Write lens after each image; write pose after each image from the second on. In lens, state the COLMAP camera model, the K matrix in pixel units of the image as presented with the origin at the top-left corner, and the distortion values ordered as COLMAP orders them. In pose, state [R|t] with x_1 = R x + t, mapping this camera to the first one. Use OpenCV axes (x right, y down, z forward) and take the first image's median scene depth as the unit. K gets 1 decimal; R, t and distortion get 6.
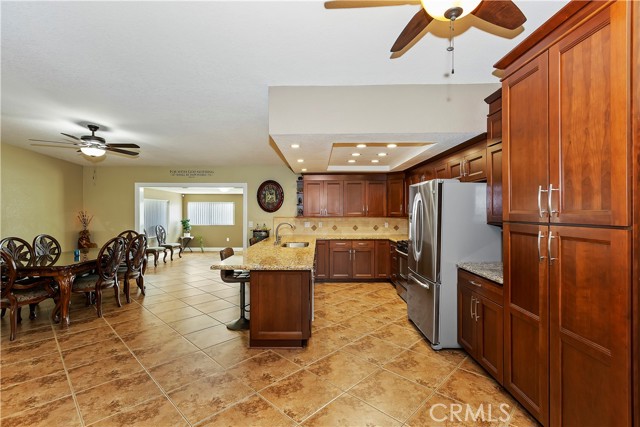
lens RADIAL K [[300.3, 0, 320.0], [0, 300.3, 213.5], [0, 0, 1]] dist [-0.001554, -0.000137]
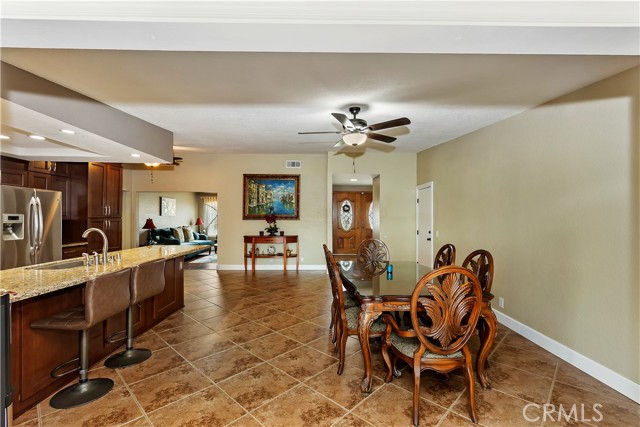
lens RADIAL K [[284.5, 0, 322.4], [0, 284.5, 214.7], [0, 0, 1]] dist [0.001645, 0.000053]
pose [[-0.999757, -0.001187, -0.022031, -0.648093], [-0.001144, 0.999997, -0.001957, 0.001742], [0.022034, -0.001932, -0.999755, 1.763136]]
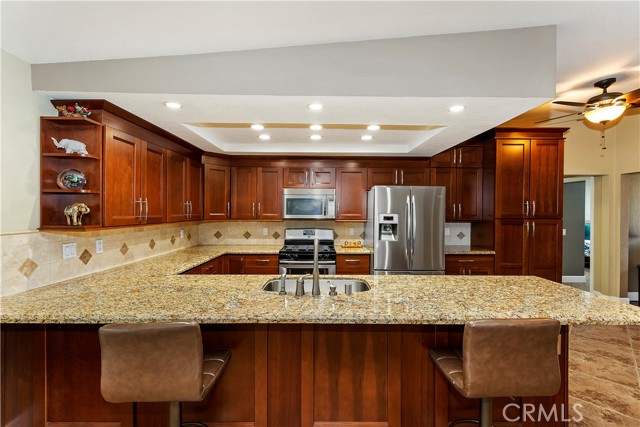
lens RADIAL K [[284.5, 0, 322.4], [0, 284.5, 214.7], [0, 0, 1]] dist [0.001645, 0.000053]
pose [[-0.001888, -0.010800, 0.999940, -0.570230], [0.004552, 0.999931, 0.010808, -0.009550], [-0.999988, 0.004572, -0.001839, 1.077697]]
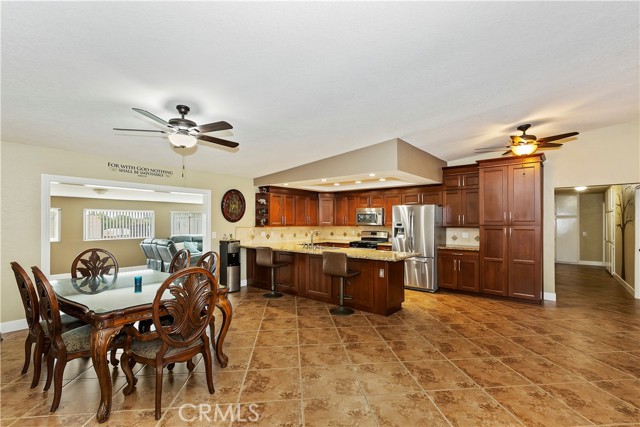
lens RADIAL K [[294.7, 0, 324.7], [0, 294.7, 216.8], [0, 0, 1]] dist [-0.002469, -0.000415]
pose [[0.629165, 0.015438, 0.777119, -1.107115], [0.005529, 0.999689, -0.024337, 0.005793], [-0.777252, 0.019609, 0.628883, 0.247037]]
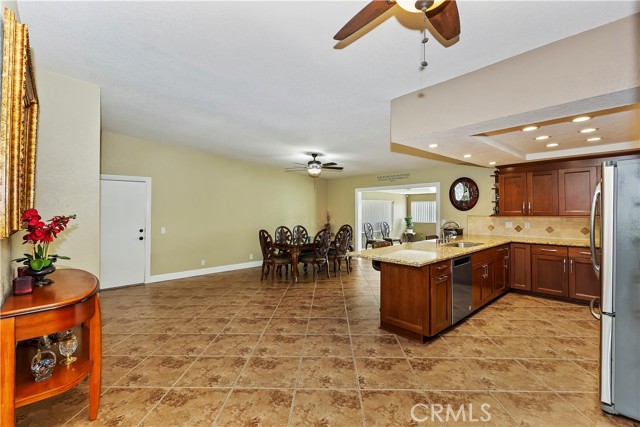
lens RADIAL K [[288.1, 0, 314.4], [0, 288.1, 205.2], [0, 0, 1]] dist [-0.000513, -0.000476]
pose [[0.660606, -0.019342, -0.750483, 0.322885], [0.002046, 0.999711, -0.023964, 0.000197], [0.750730, 0.014295, 0.660455, 0.048378]]
